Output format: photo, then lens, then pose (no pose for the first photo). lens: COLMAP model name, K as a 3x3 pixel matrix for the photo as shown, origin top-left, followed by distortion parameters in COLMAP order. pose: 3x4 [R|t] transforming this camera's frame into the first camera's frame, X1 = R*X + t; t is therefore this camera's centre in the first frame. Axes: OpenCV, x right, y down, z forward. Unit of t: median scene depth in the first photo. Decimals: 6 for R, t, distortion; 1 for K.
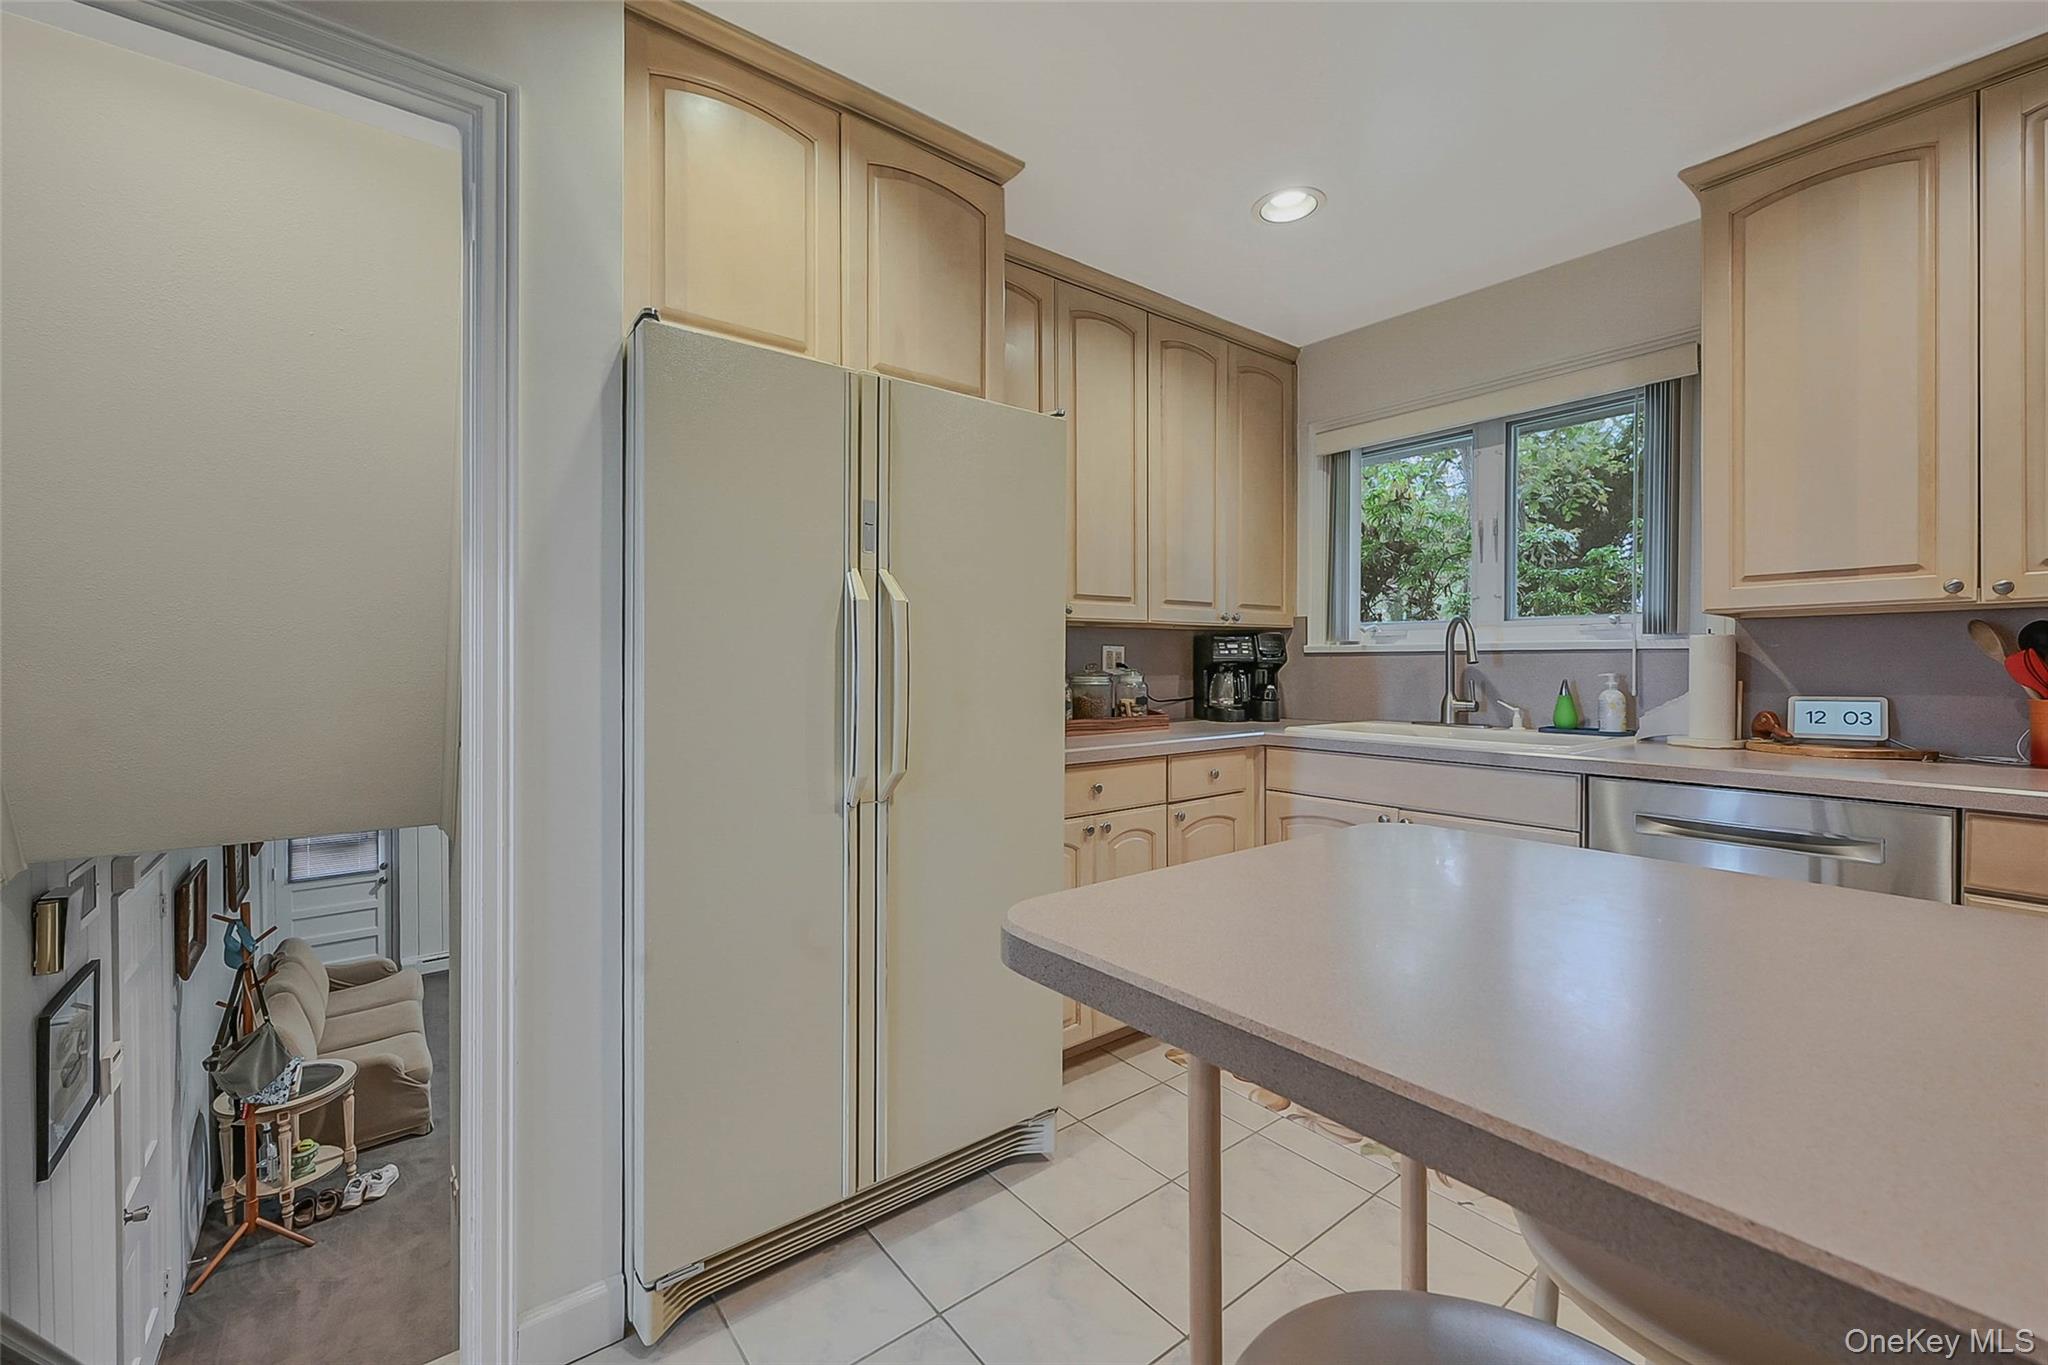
lens RADIAL K [[835.1, 0, 1018.4], [0, 835.1, 670.2], [0, 0, 1]] dist [0.000986, 0.000232]
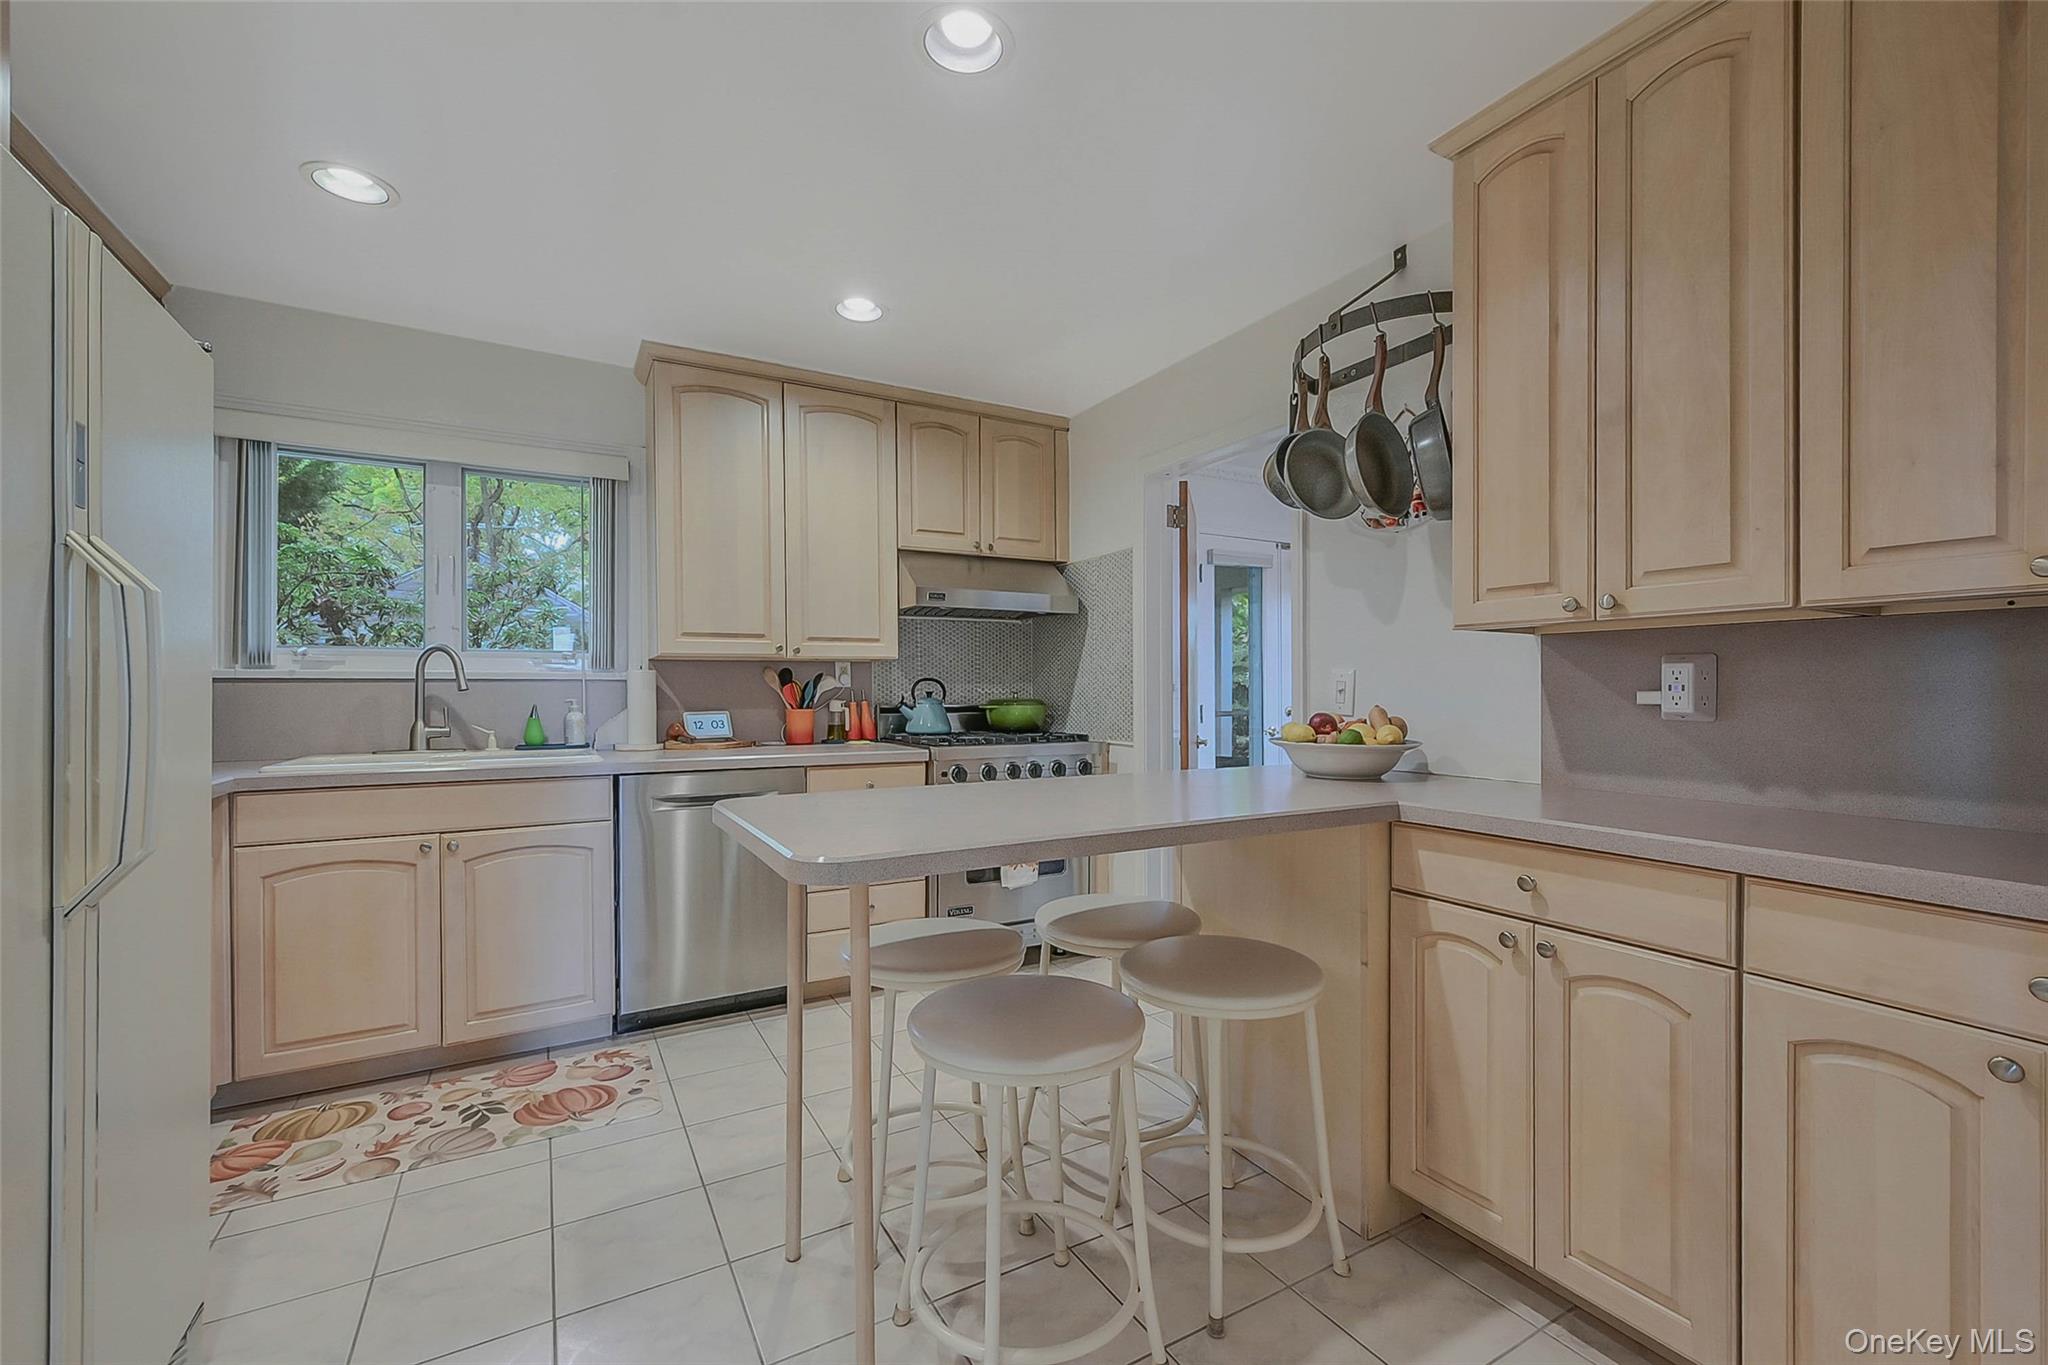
lens RADIAL K [[835.1, 0, 1018.4], [0, 835.1, 670.2], [0, 0, 1]] dist [0.000986, 0.000232]
pose [[0.171473, 0.020976, 0.984965, -0.415892], [0.007023, 0.999722, -0.022513, -0.005691], [-0.985164, 0.010778, 0.171278, 0.127552]]
